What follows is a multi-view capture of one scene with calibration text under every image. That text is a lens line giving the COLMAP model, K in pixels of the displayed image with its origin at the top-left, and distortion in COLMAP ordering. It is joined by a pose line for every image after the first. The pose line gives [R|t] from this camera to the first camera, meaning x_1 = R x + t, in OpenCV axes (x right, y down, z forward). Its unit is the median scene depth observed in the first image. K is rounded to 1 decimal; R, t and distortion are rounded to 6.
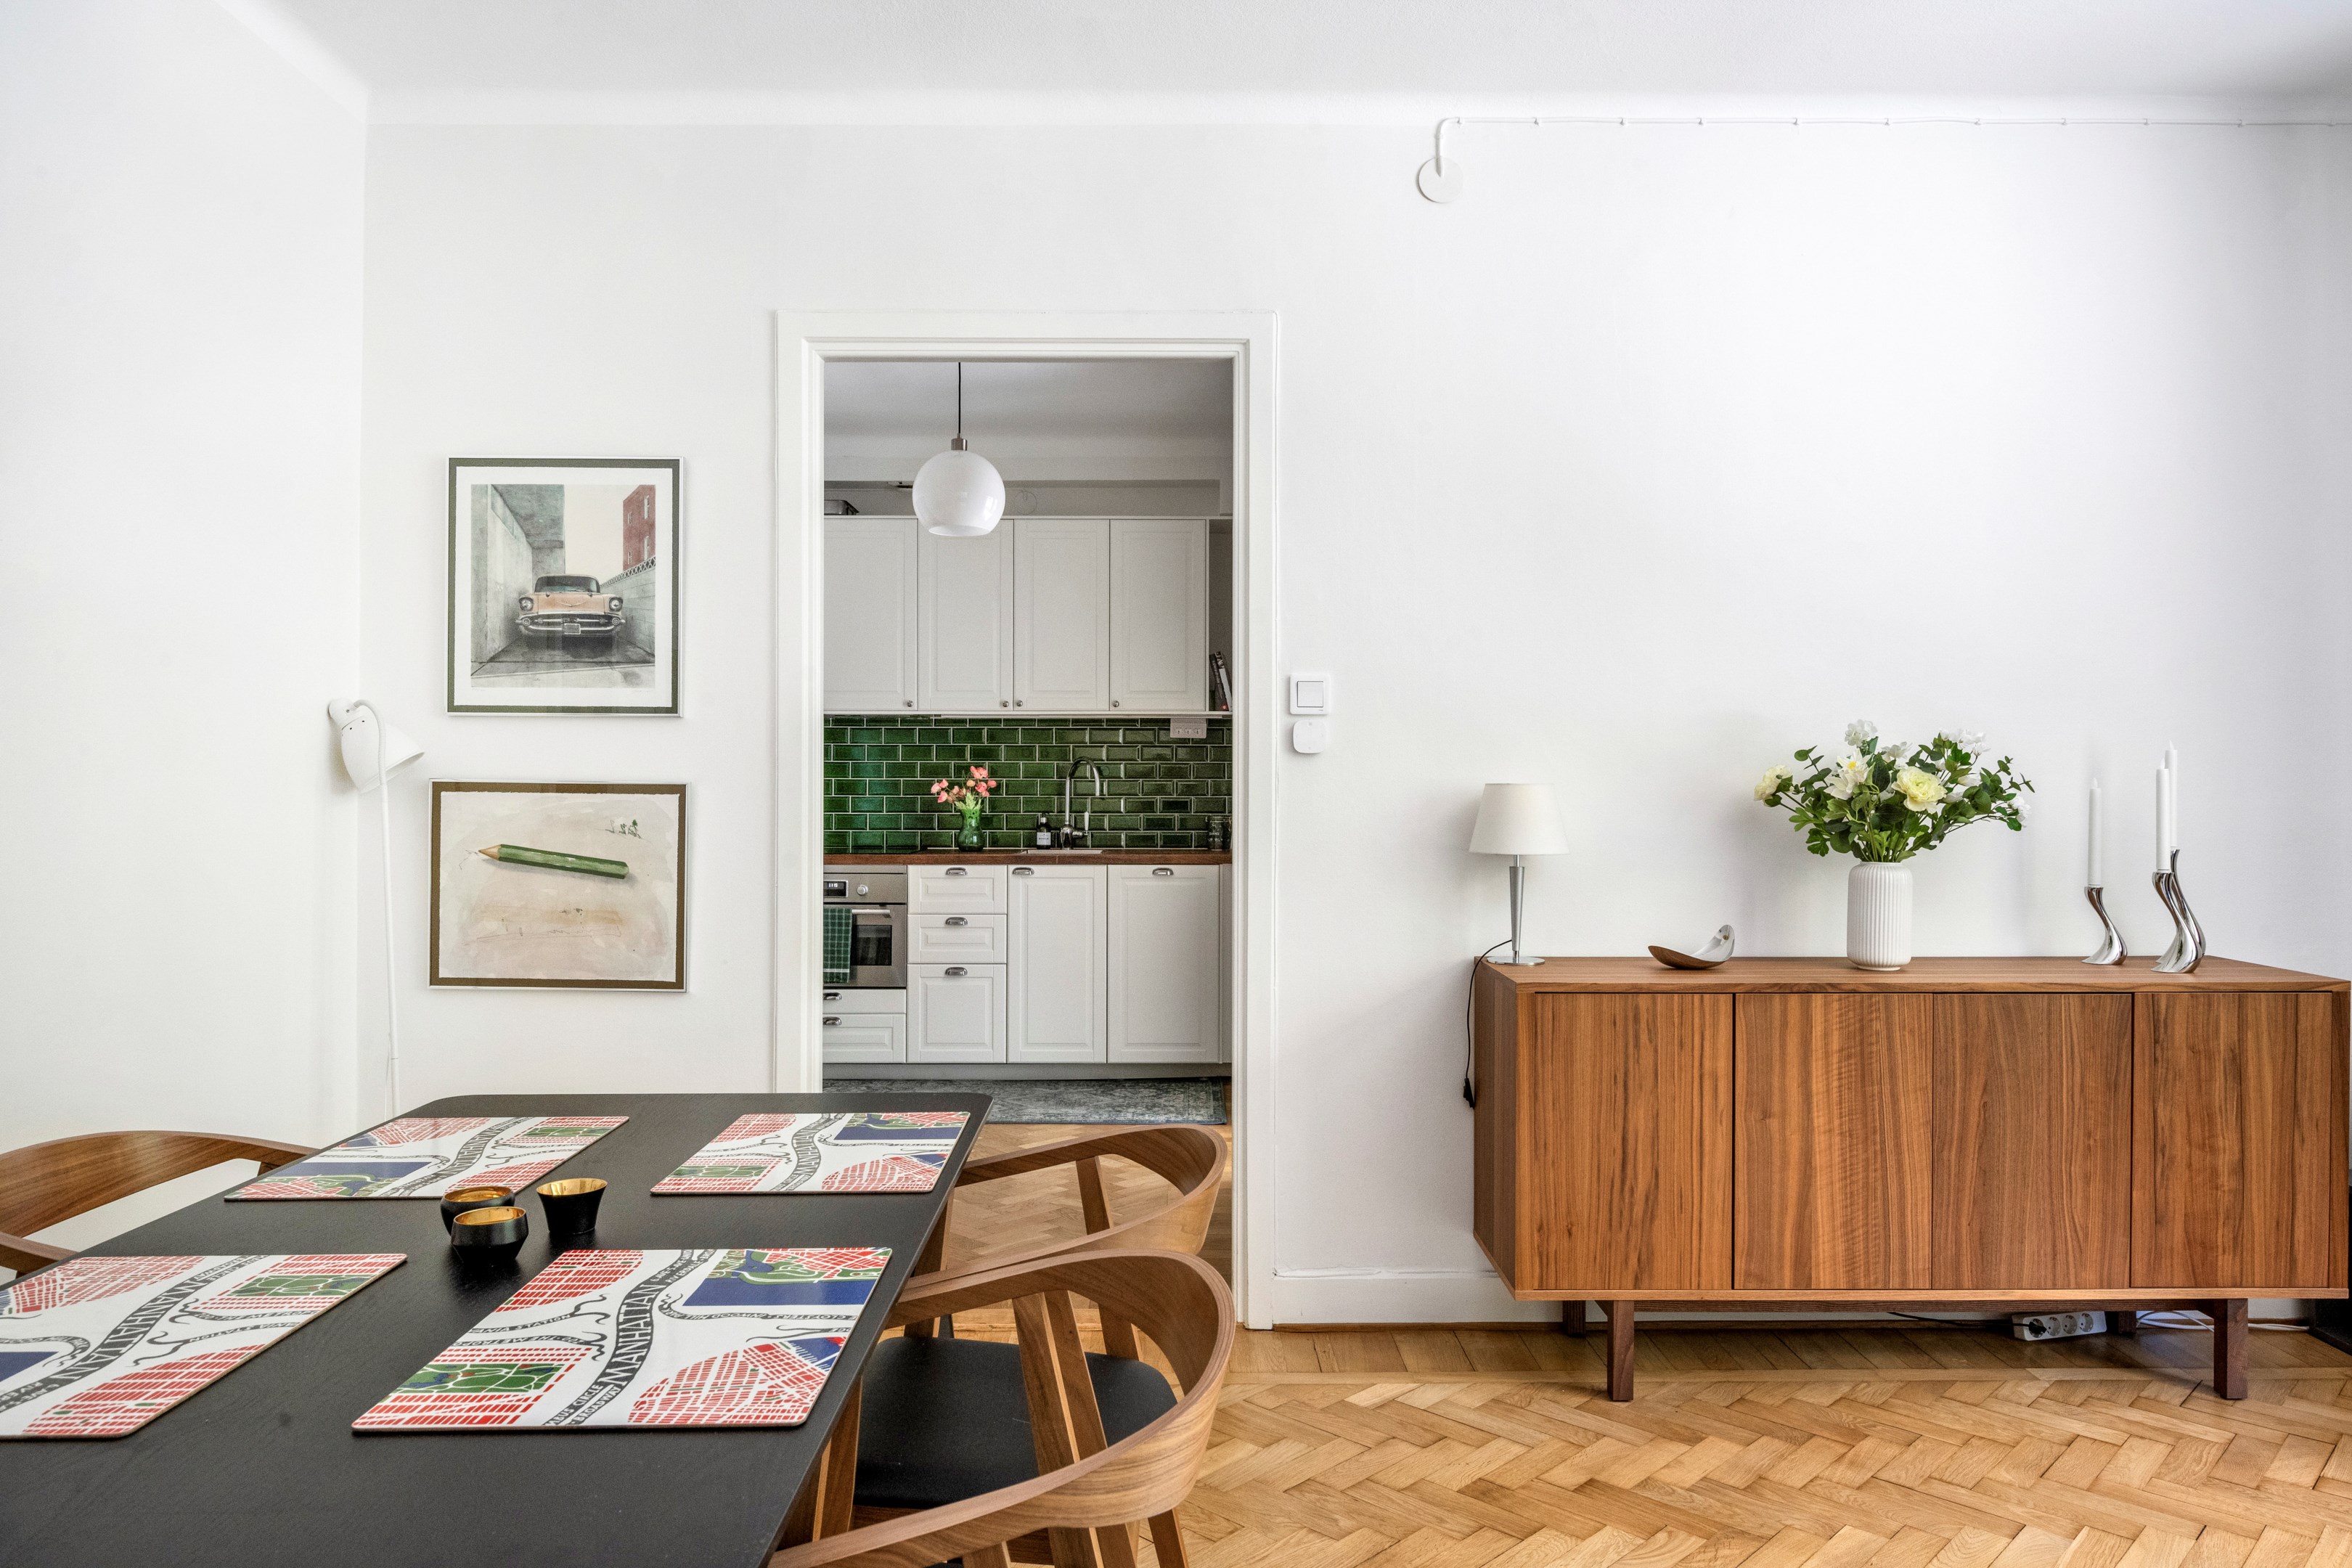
lens RADIAL K [[1529.8, 0, 1164.8], [0, 1529.8, 782.6], [0, 0, 1]] dist [-0.002272, -0.000277]
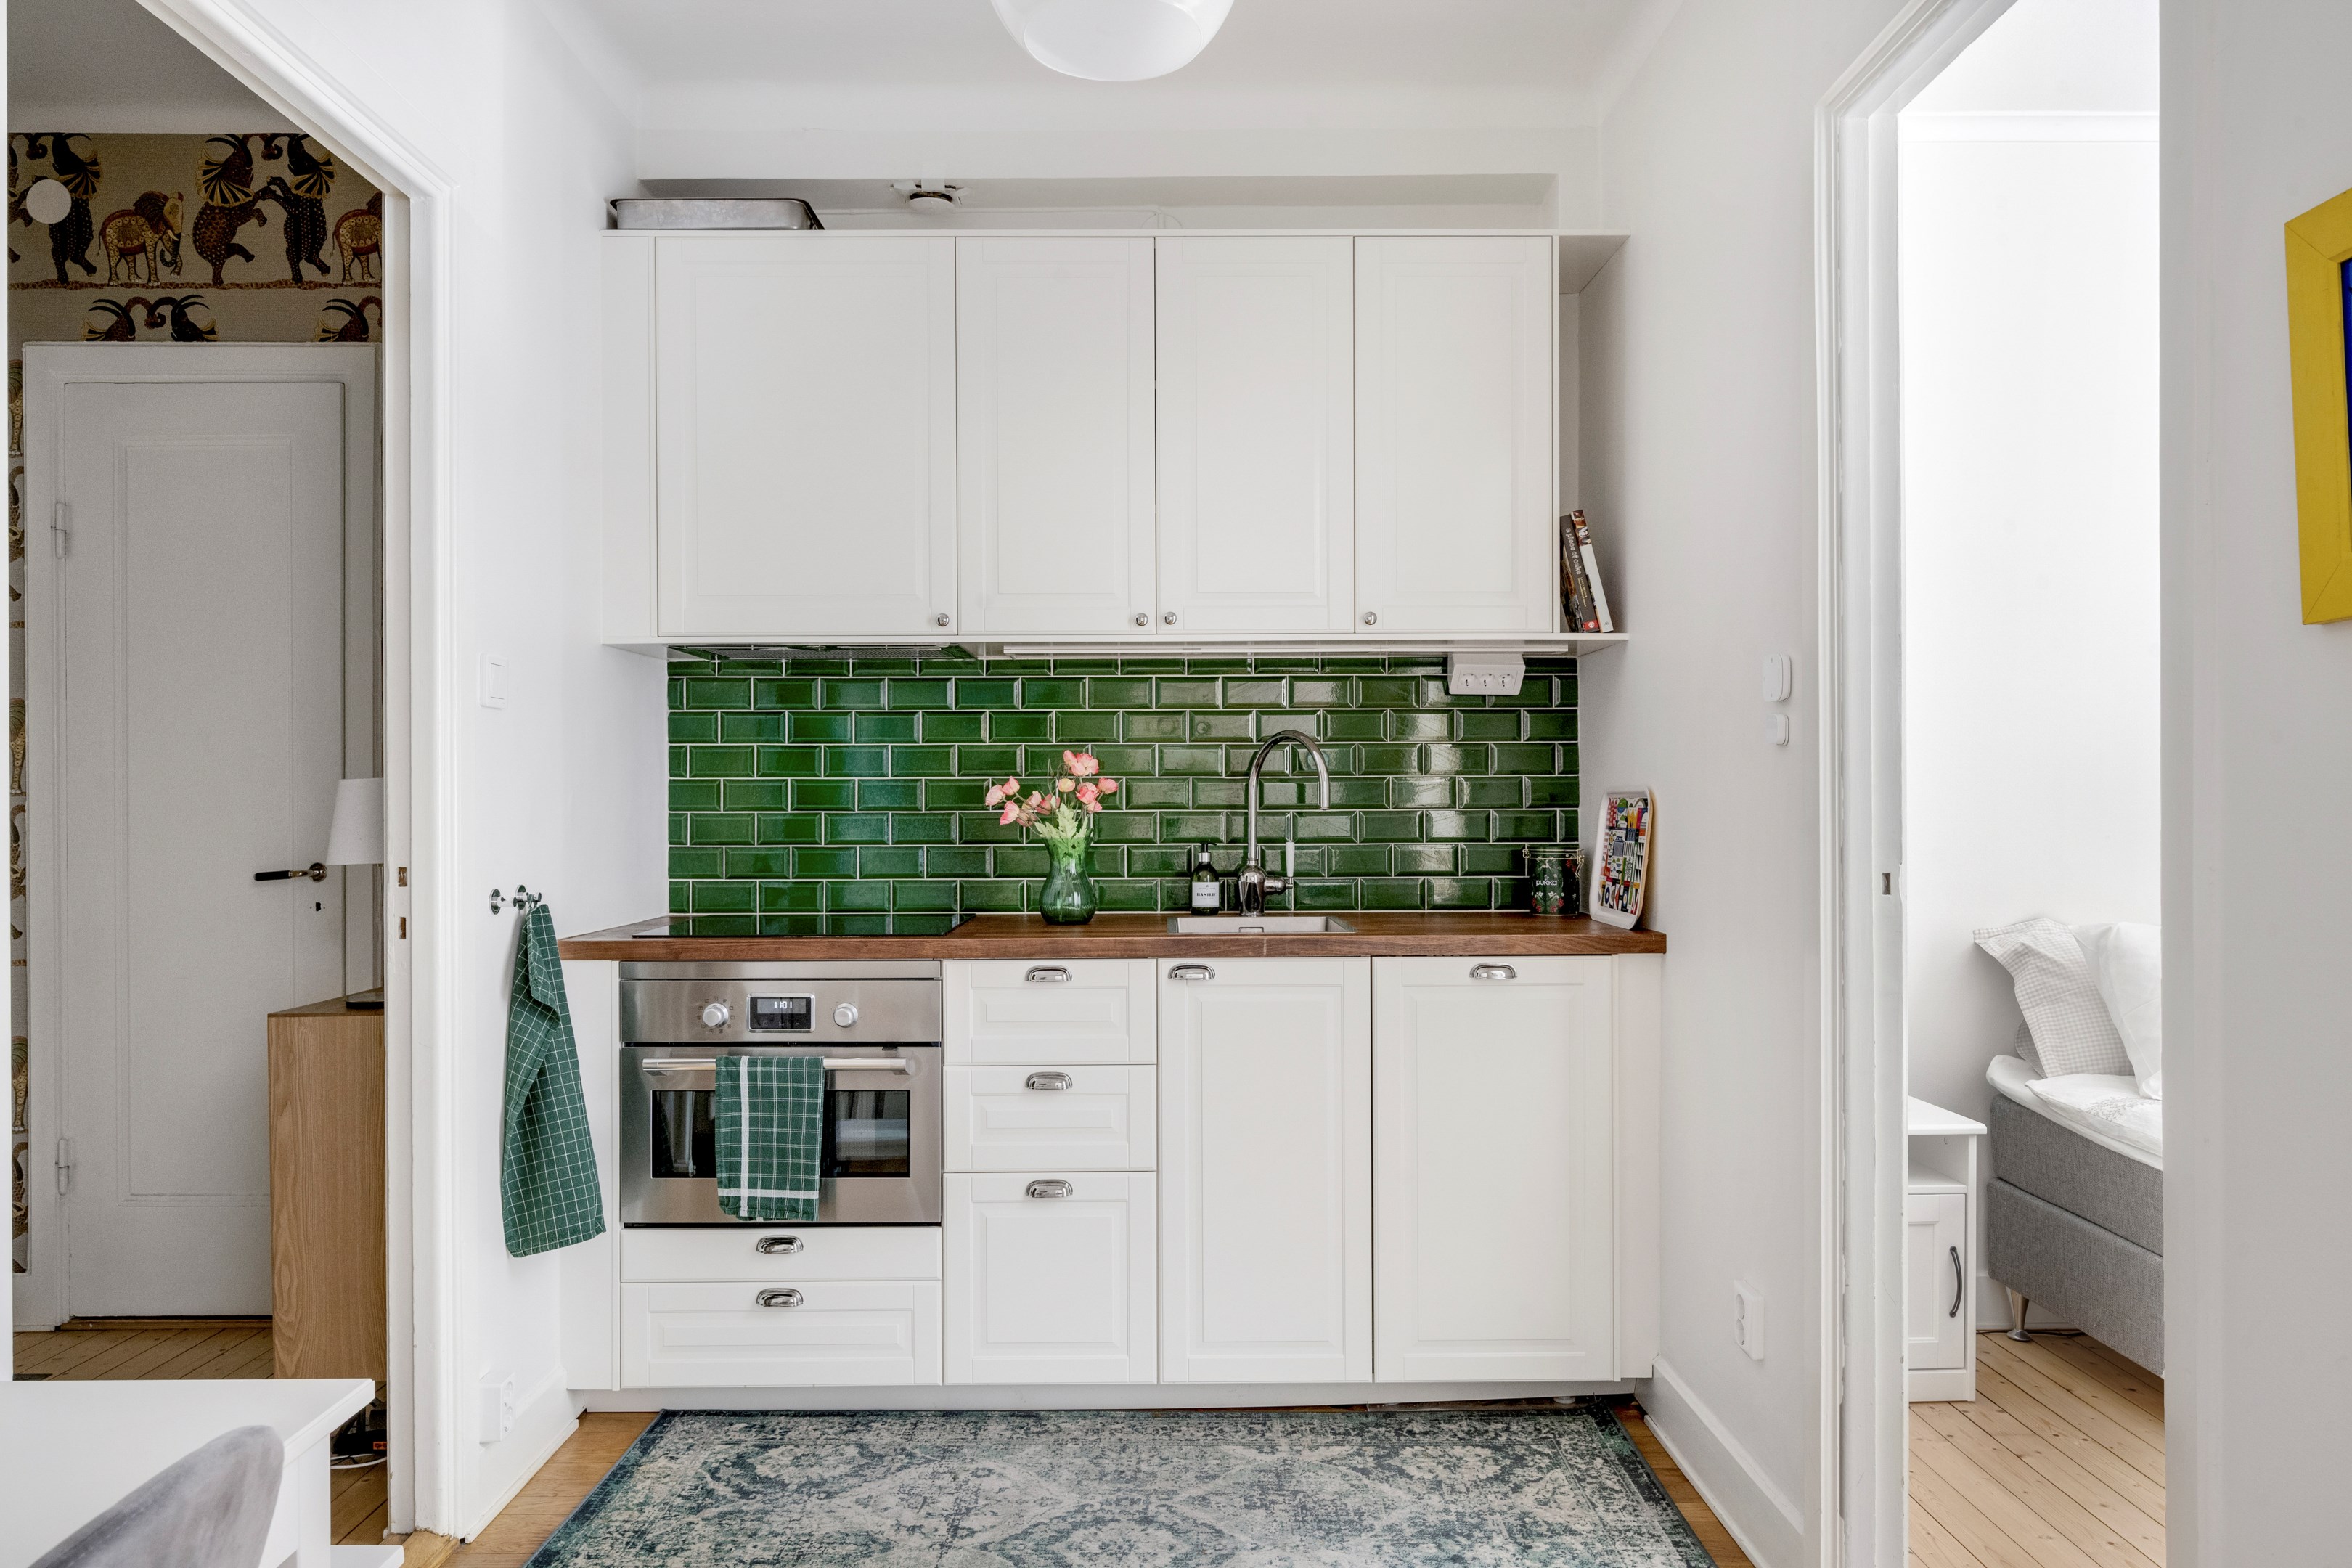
lens RADIAL K [[1535.2, 0, 1176.0], [0, 1535.2, 784.0], [0, 0, 1]] dist [-0.000356, -0.000443]
pose [[0.999851, -0.007187, 0.015713, -0.099723], [0.007282, 0.999956, -0.005980, 0.003231], [-0.015669, 0.006093, 0.999859, 0.509038]]
